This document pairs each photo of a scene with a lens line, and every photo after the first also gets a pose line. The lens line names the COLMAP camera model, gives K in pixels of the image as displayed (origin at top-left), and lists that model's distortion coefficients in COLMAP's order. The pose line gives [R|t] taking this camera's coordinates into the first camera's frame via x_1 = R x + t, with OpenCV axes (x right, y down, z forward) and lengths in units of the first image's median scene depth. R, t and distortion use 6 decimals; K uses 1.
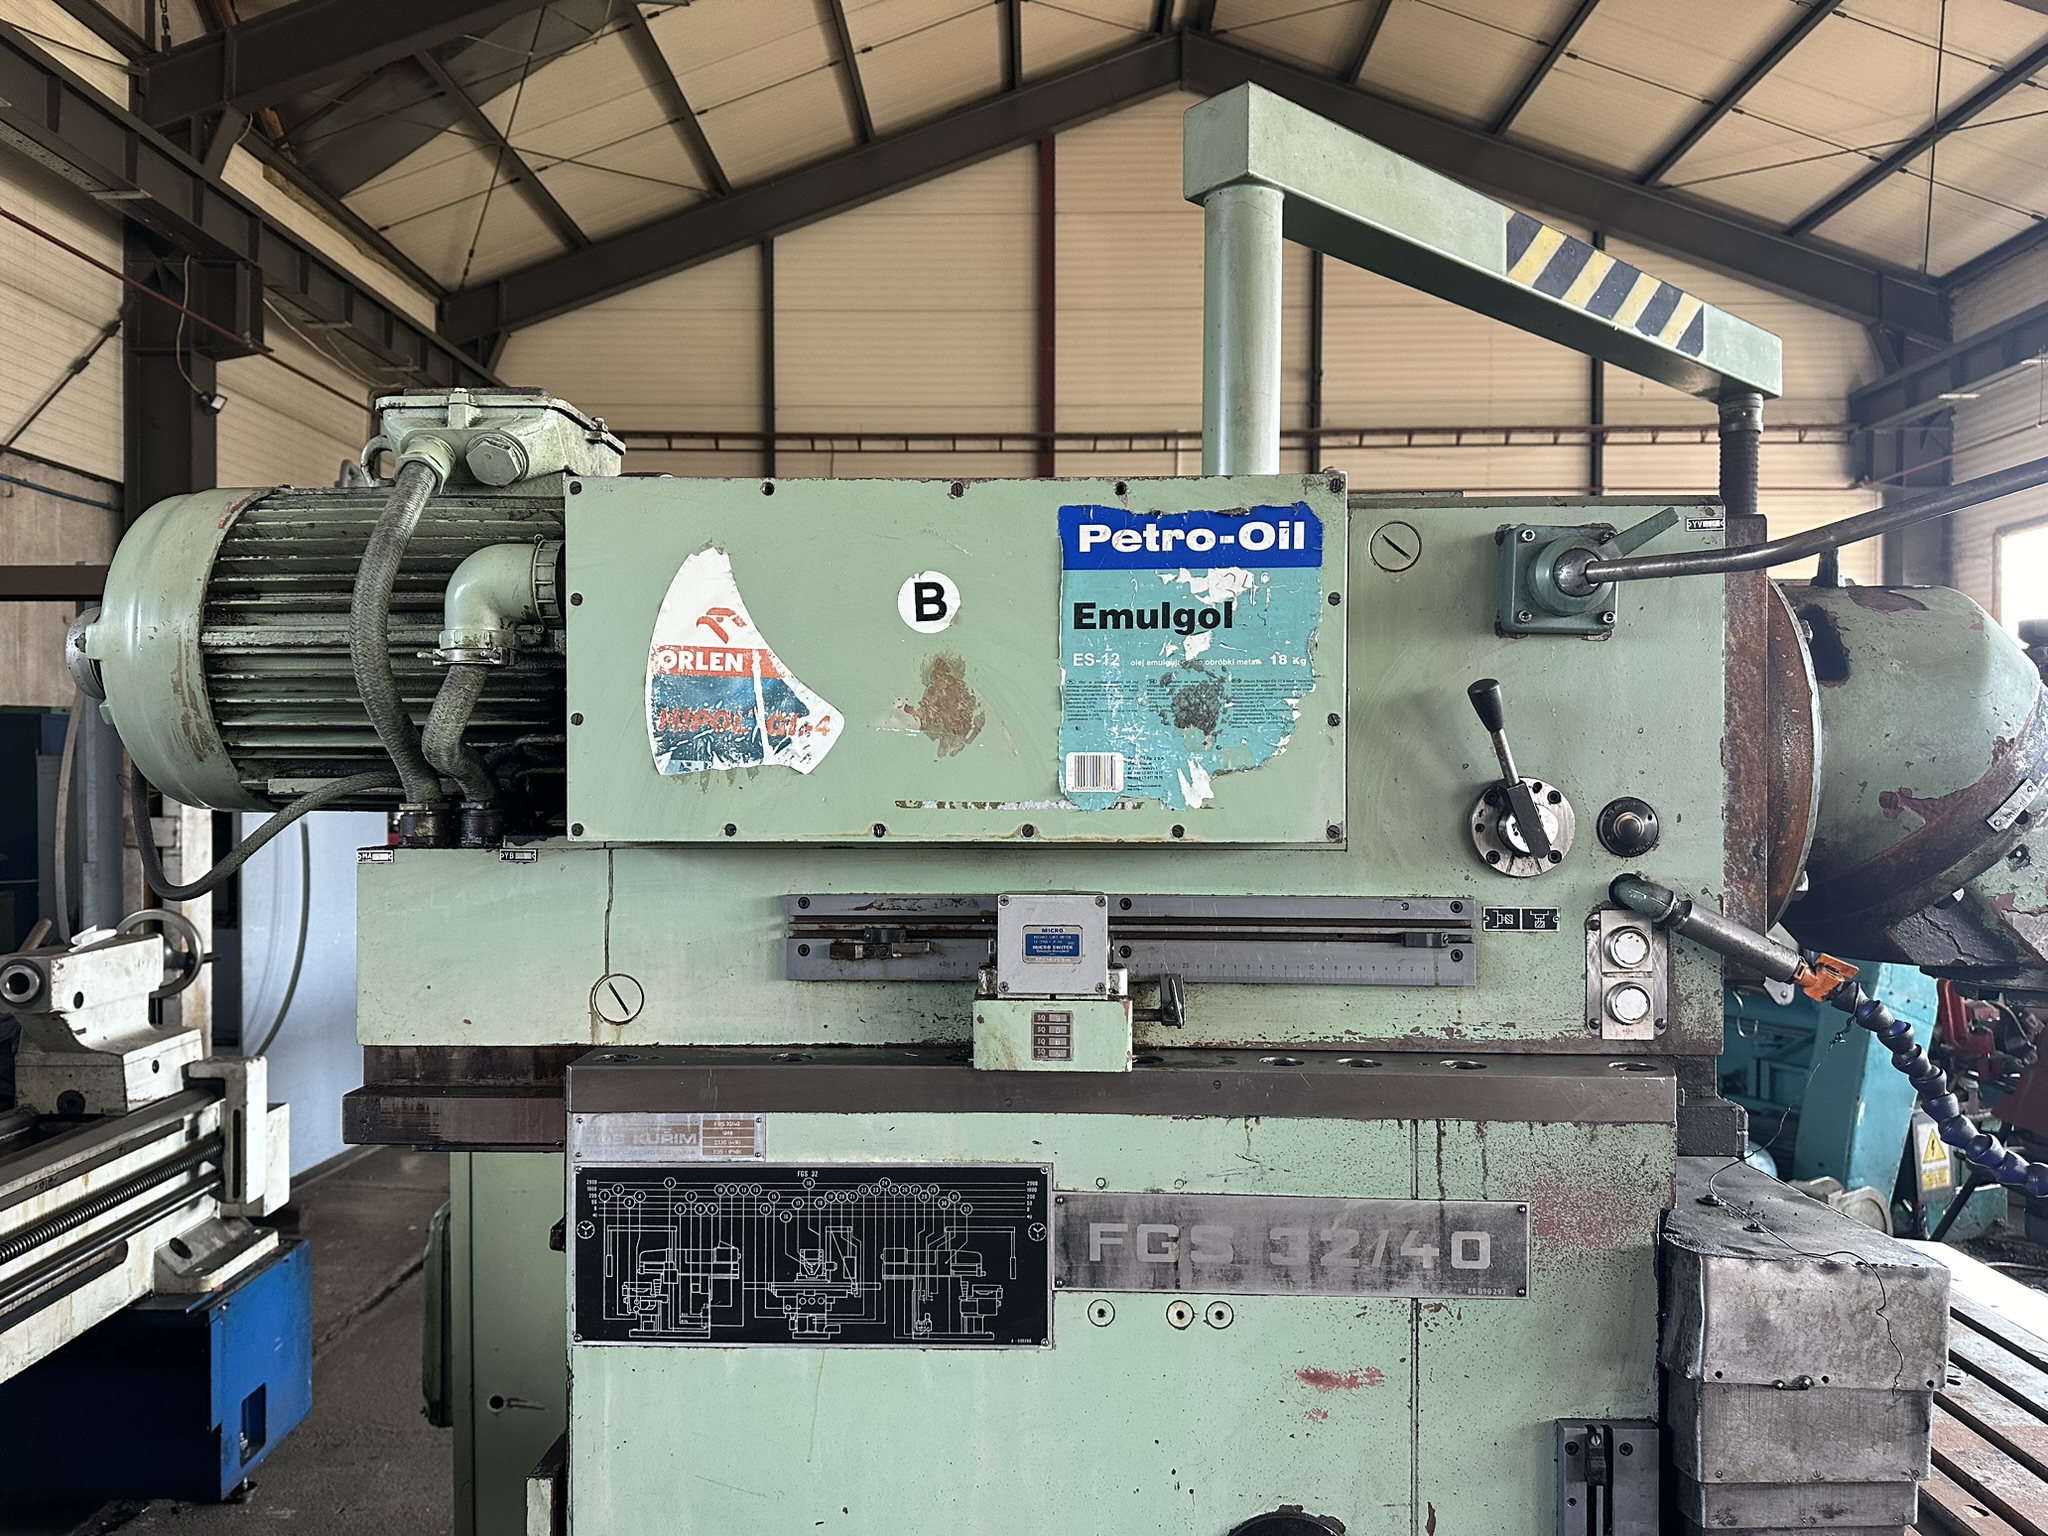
lens RADIAL K [[1442.5, 0, 1018.6], [0, 1442.5, 769.7], [0, 0, 1]] dist [0.093411, -0.113725]
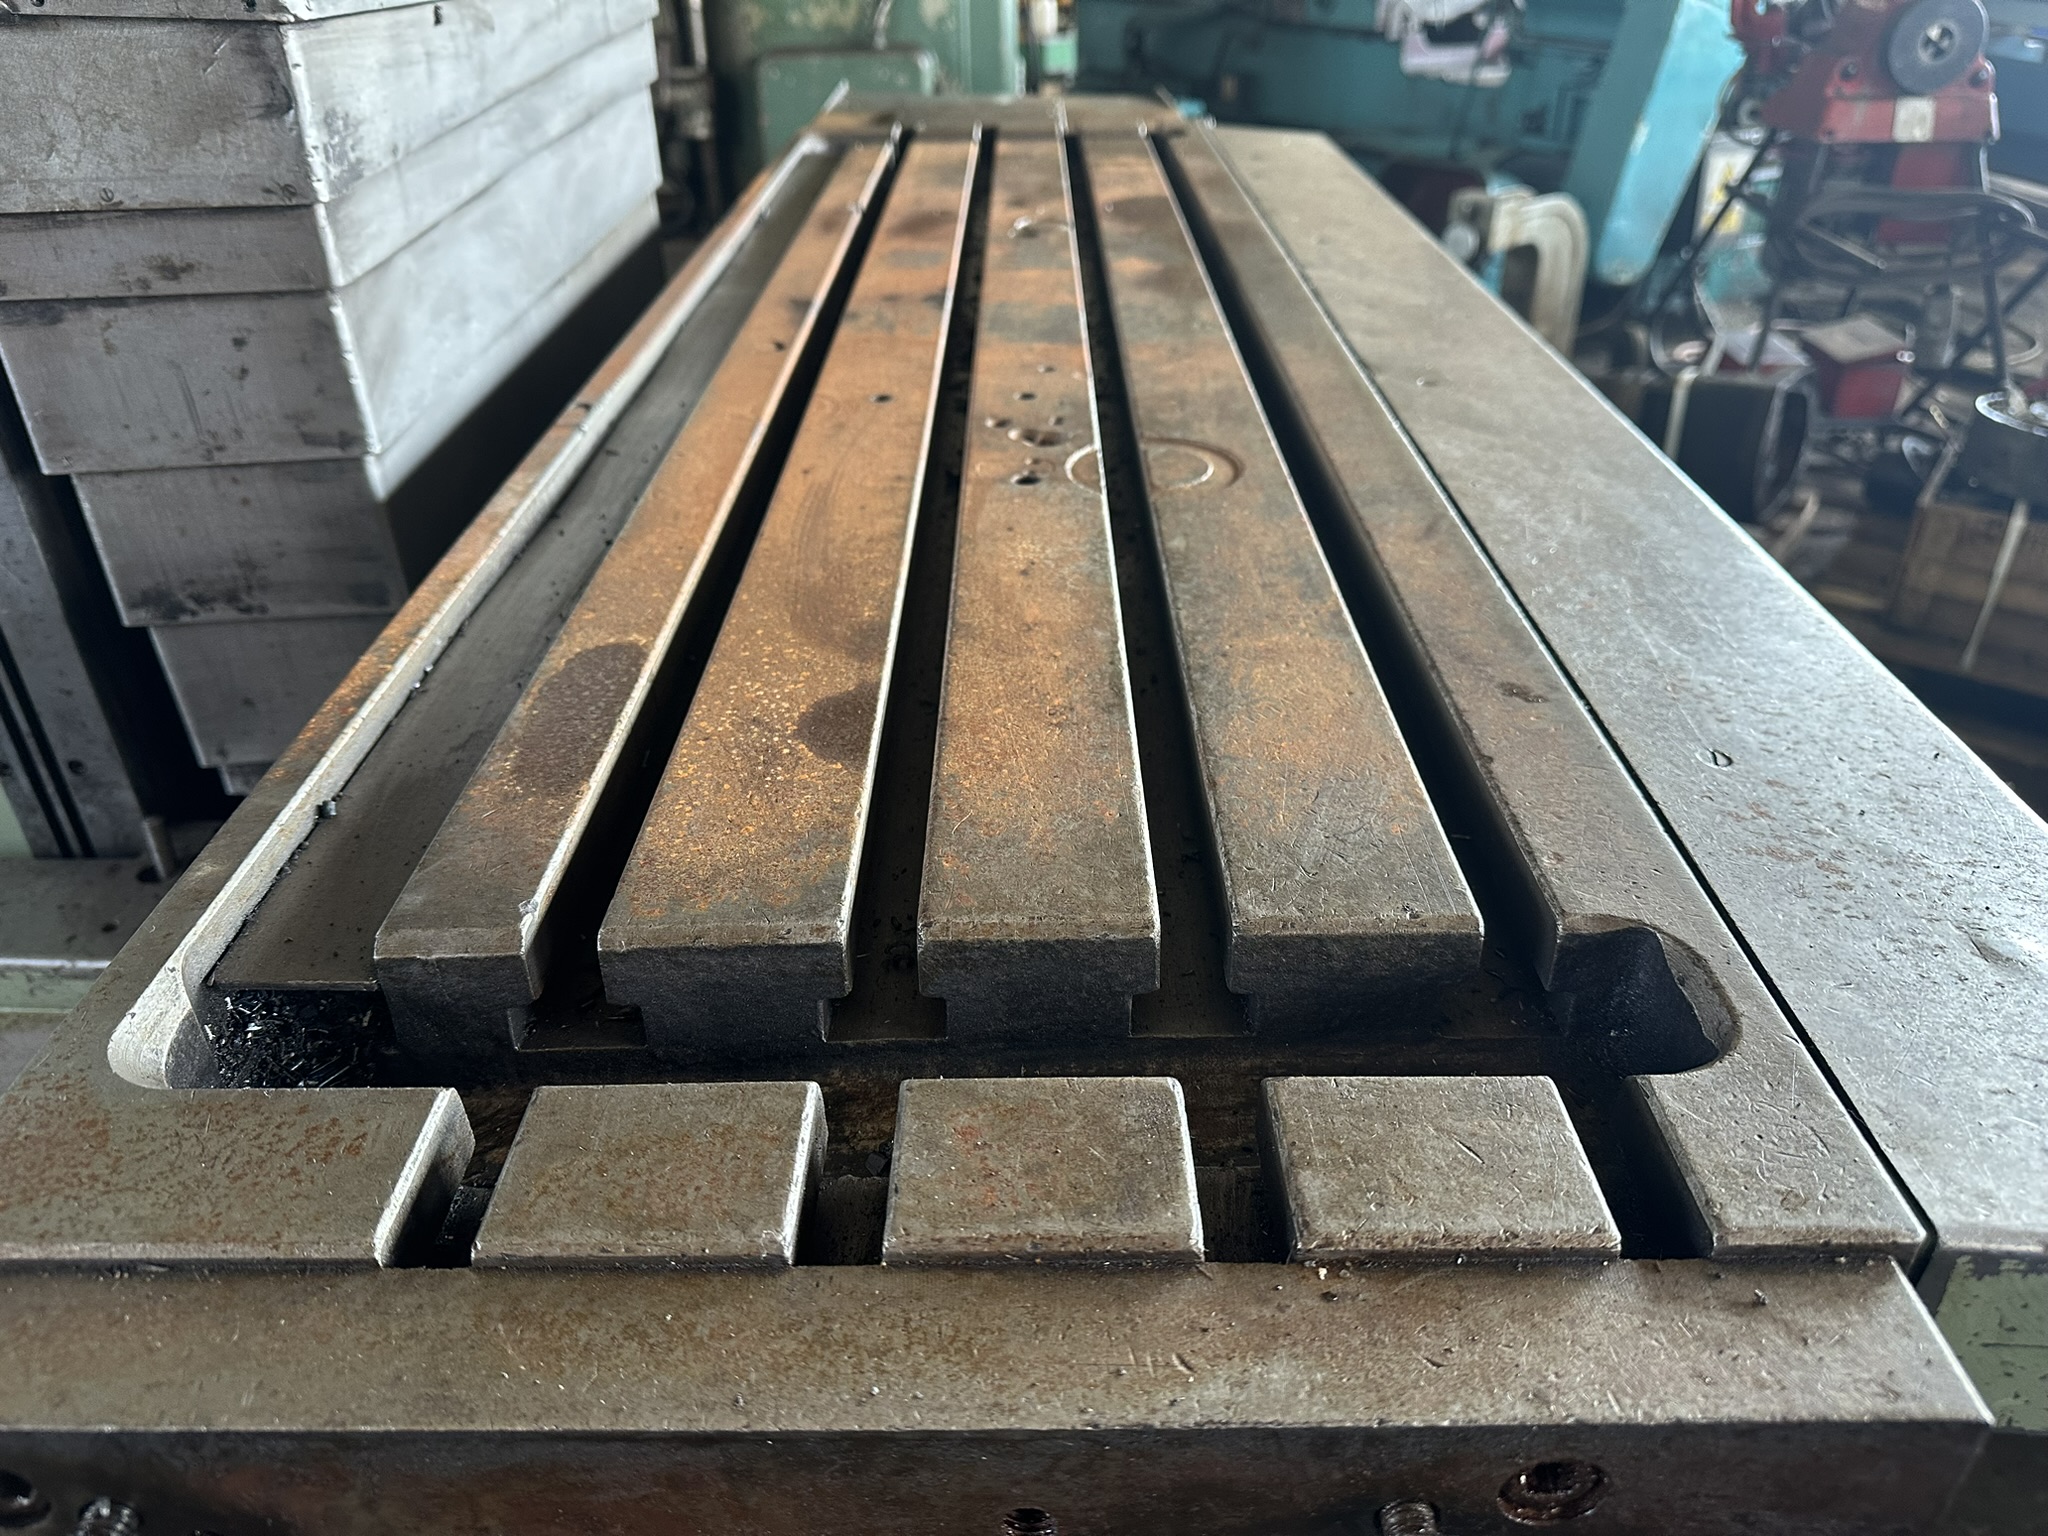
lens RADIAL K [[1457.0, 0, 991.3], [0, 1457.0, 776.9], [0, 0, 1]] dist [0.007121, -0.023034]
pose [[0.999704, -0.024252, 0.001883, 0.824326], [0.019410, 0.841952, 0.539203, 0.353882], [-0.014662, -0.539007, 0.842174, 0.388013]]
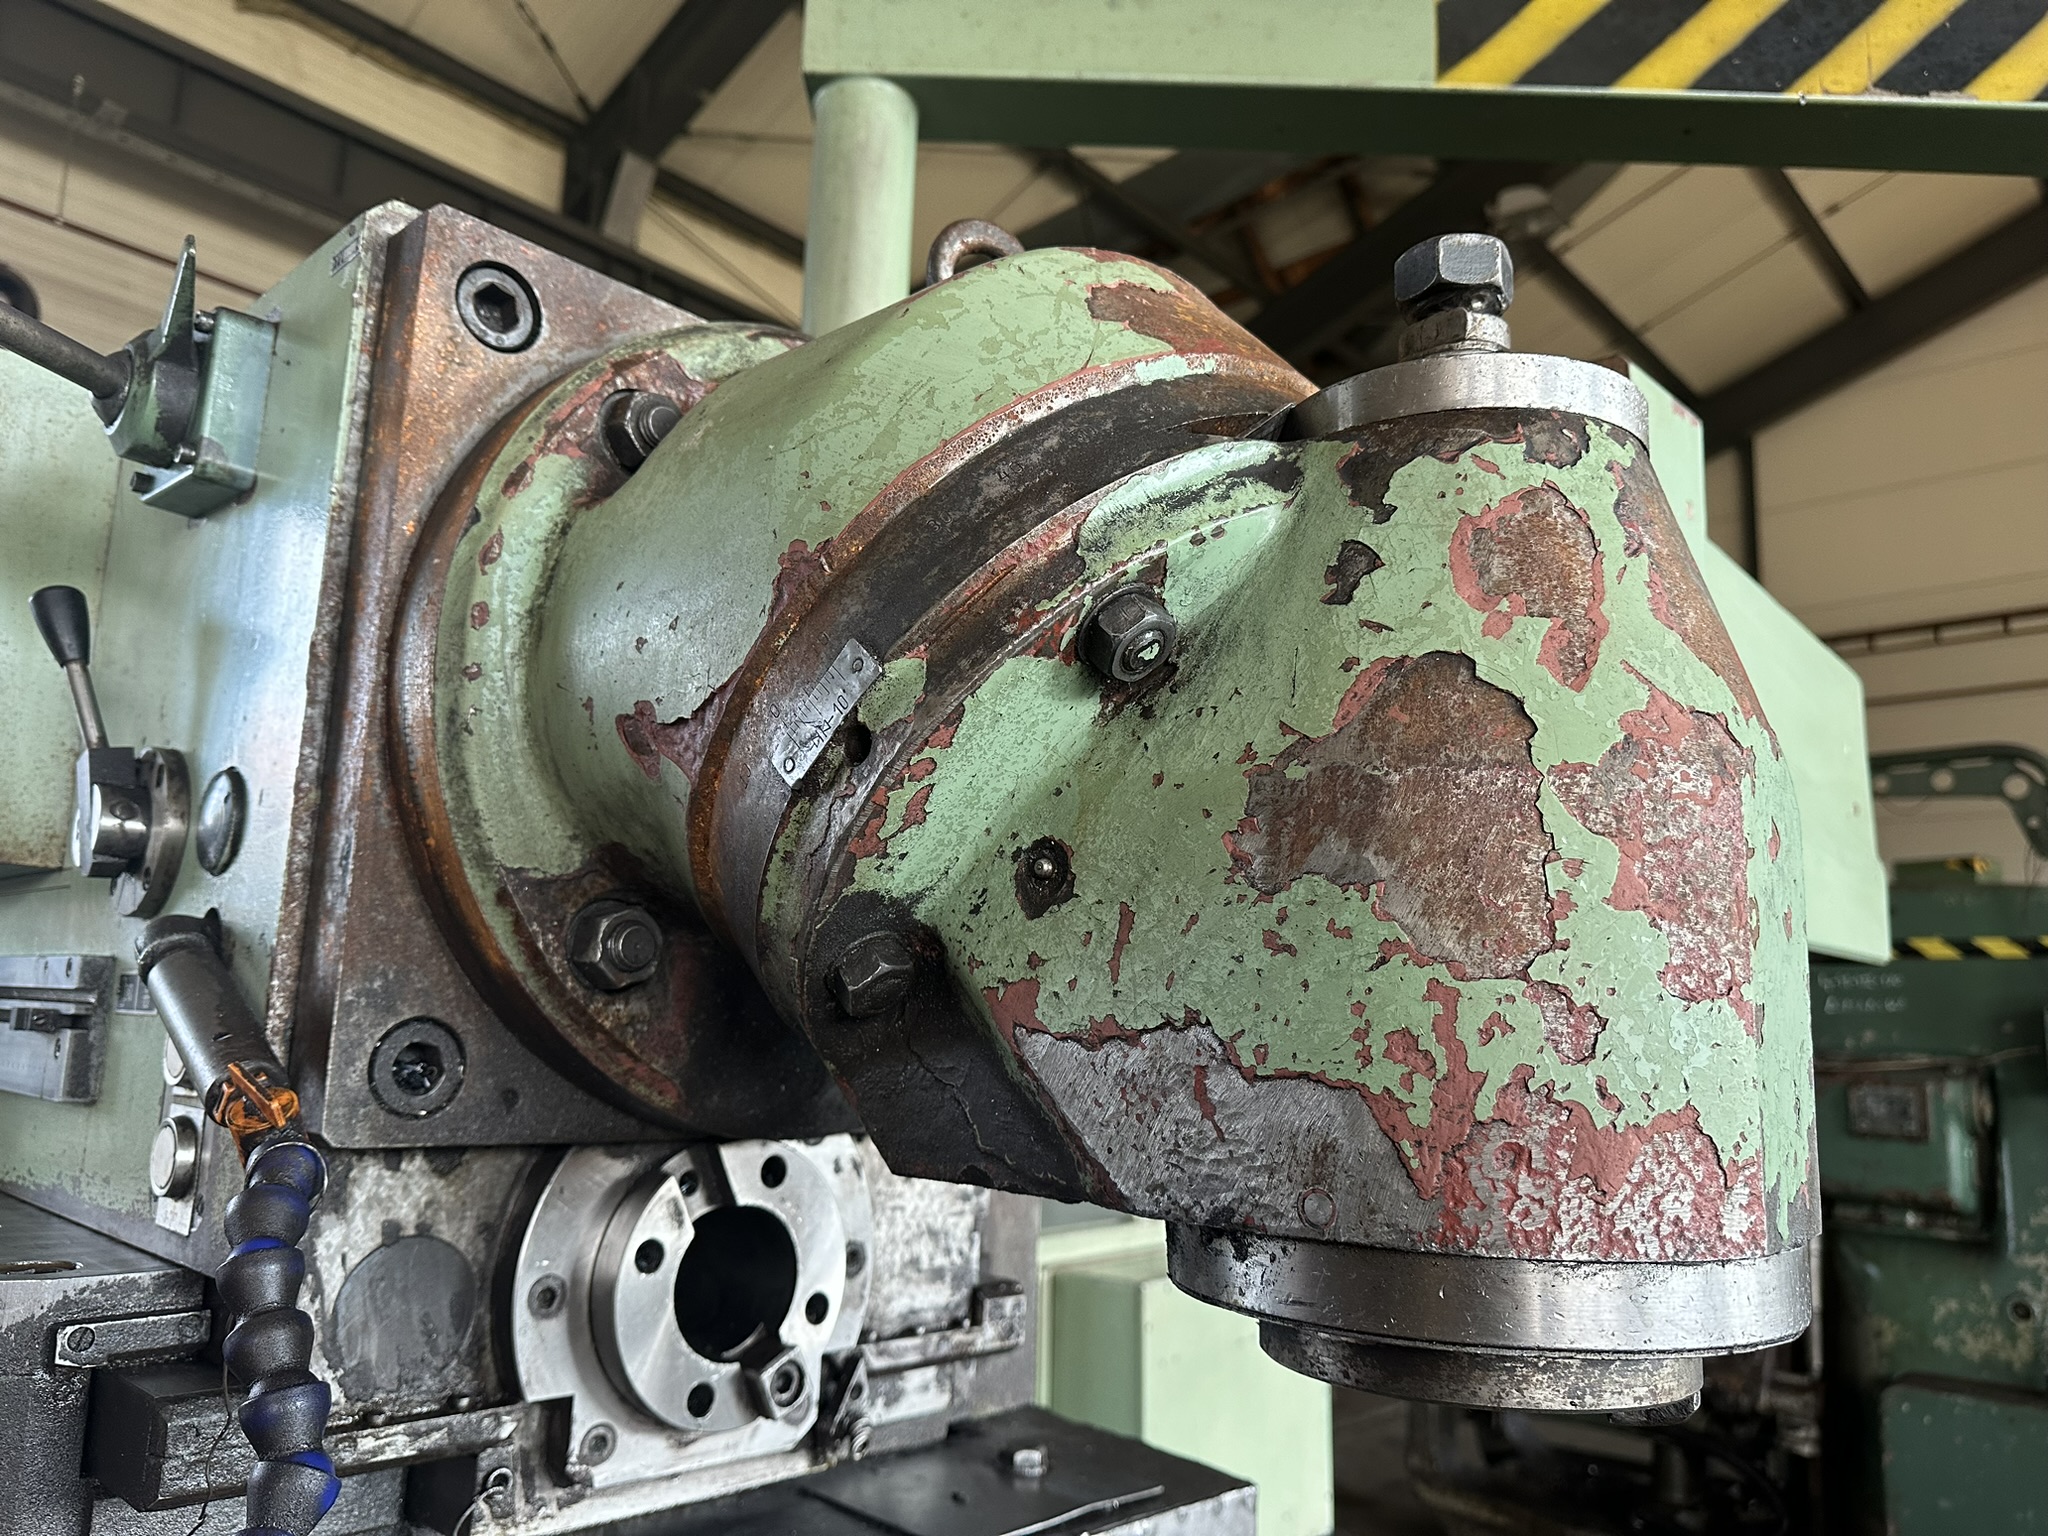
lens RADIAL K [[1461.5, 0, 1013.3], [0, 1461.5, 780.2], [0, 0, 1]] dist [0.046070, -0.075040]
pose [[0.751194, -0.080804, -0.655117, 1.038184], [-0.035598, 0.986075, -0.162445, 0.107948], [0.659121, 0.145349, 0.737858, 0.836839]]
